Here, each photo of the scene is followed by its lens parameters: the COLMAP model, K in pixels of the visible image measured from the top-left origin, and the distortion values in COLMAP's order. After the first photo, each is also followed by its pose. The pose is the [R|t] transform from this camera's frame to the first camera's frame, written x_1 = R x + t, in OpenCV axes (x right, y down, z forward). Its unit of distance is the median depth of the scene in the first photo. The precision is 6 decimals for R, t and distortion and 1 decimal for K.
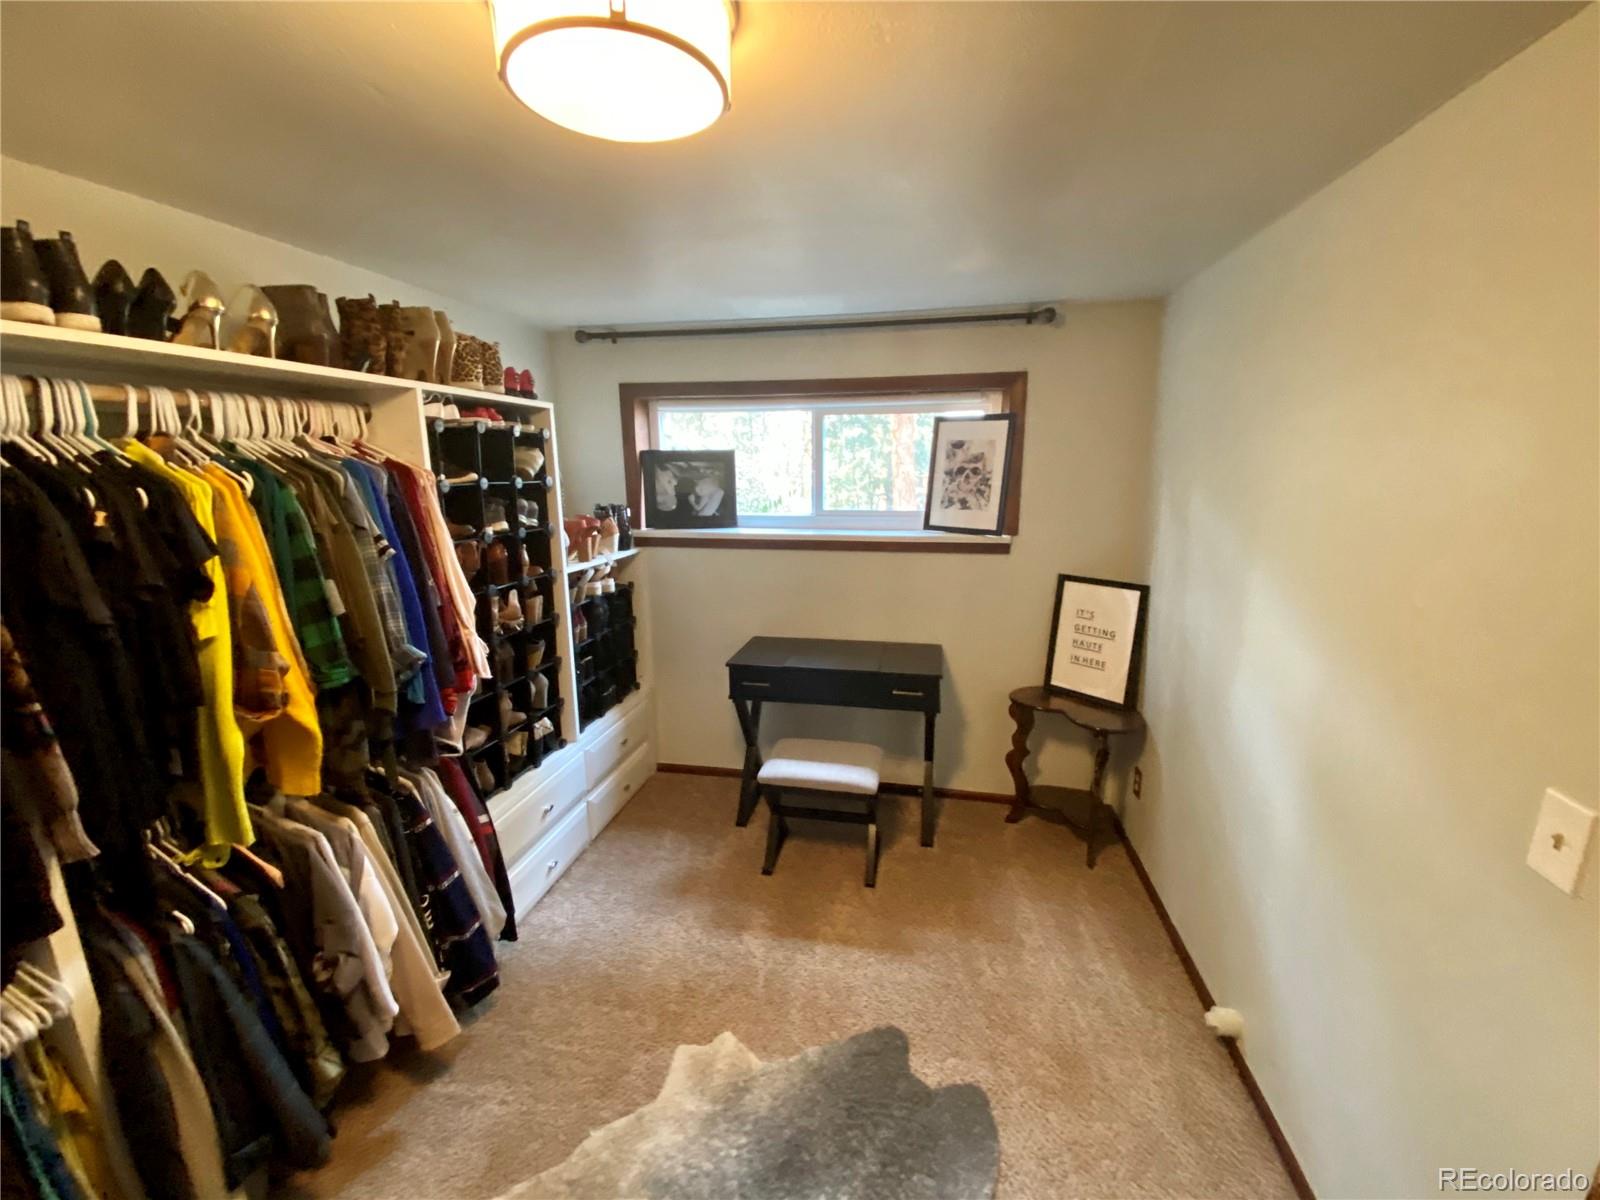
lens RADIAL K [[664.5, 0, 800.0], [0, 664.5, 600.0], [0, 0, 1]] dist [0.014358, -0.018470]
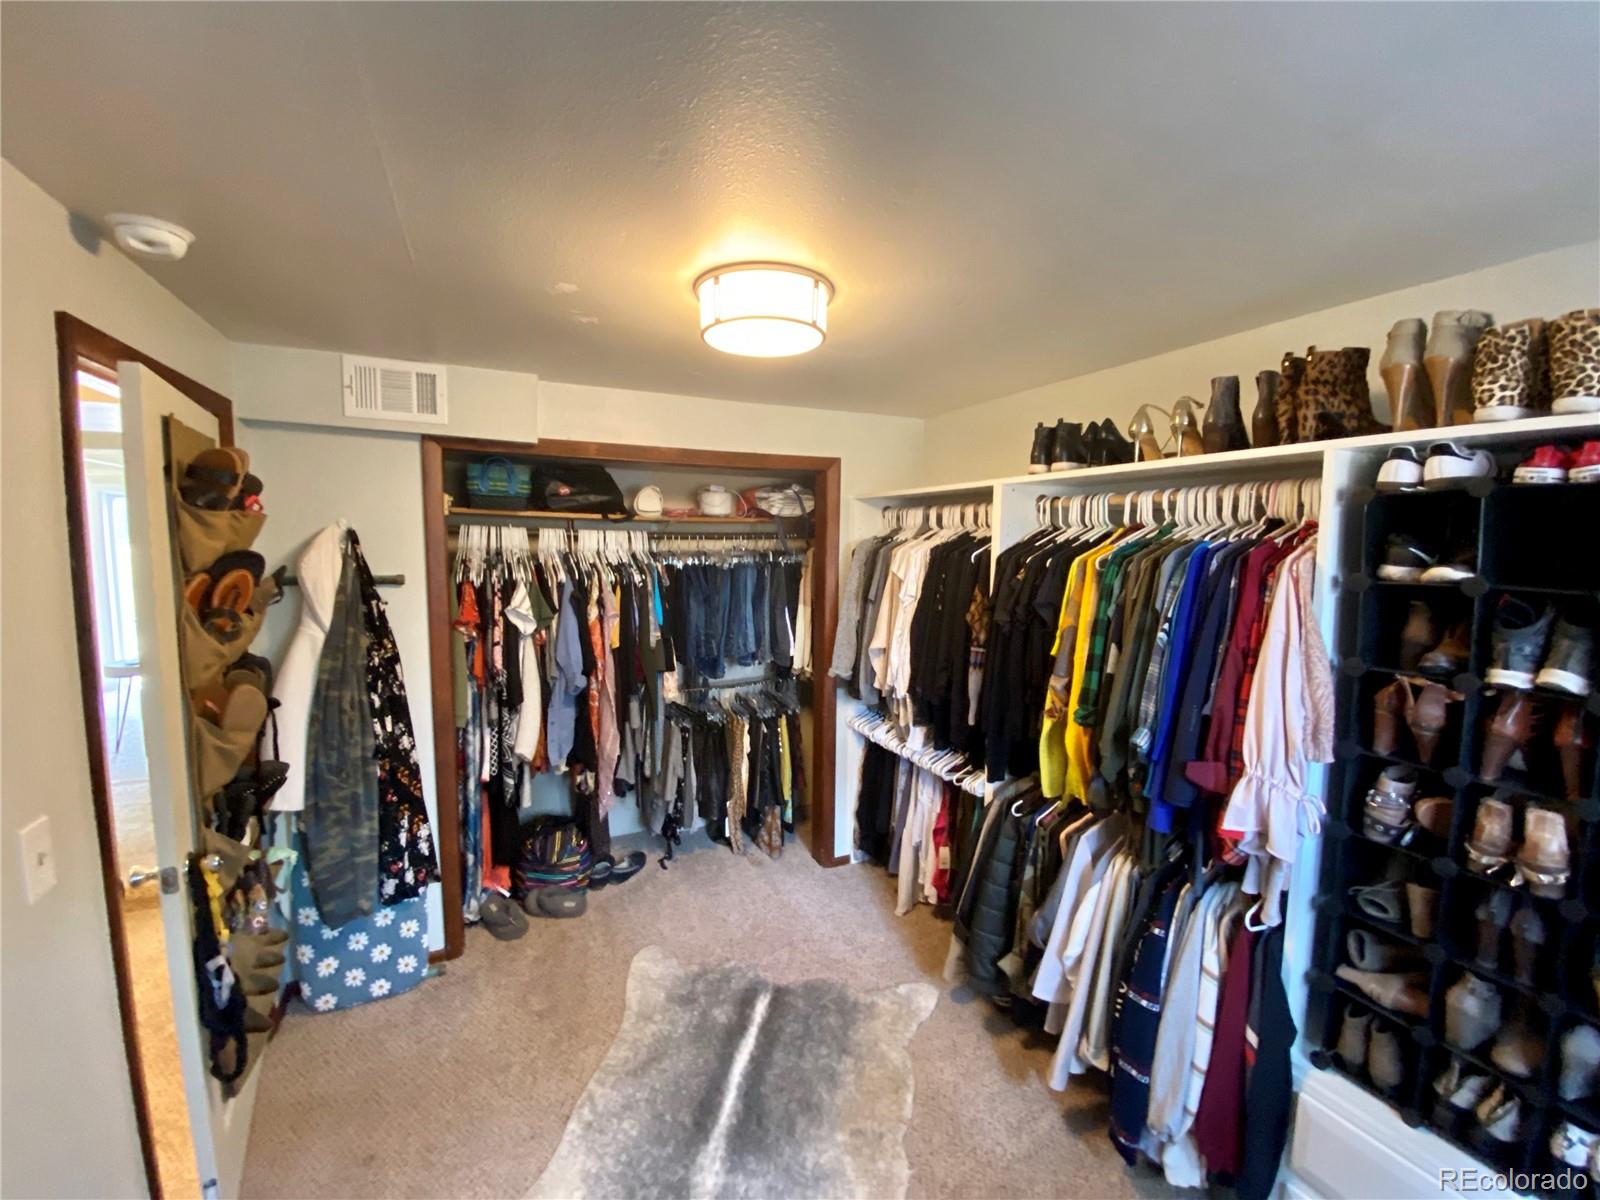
lens RADIAL K [[664.5, 0, 800.0], [0, 664.5, 600.0], [0, 0, 1]] dist [0.014358, -0.018470]
pose [[-0.808996, 0.055212, -0.585215, 0.410688], [-0.119784, 0.959204, 0.256084, -0.328281], [0.575480, 0.277270, -0.769379, 1.515920]]
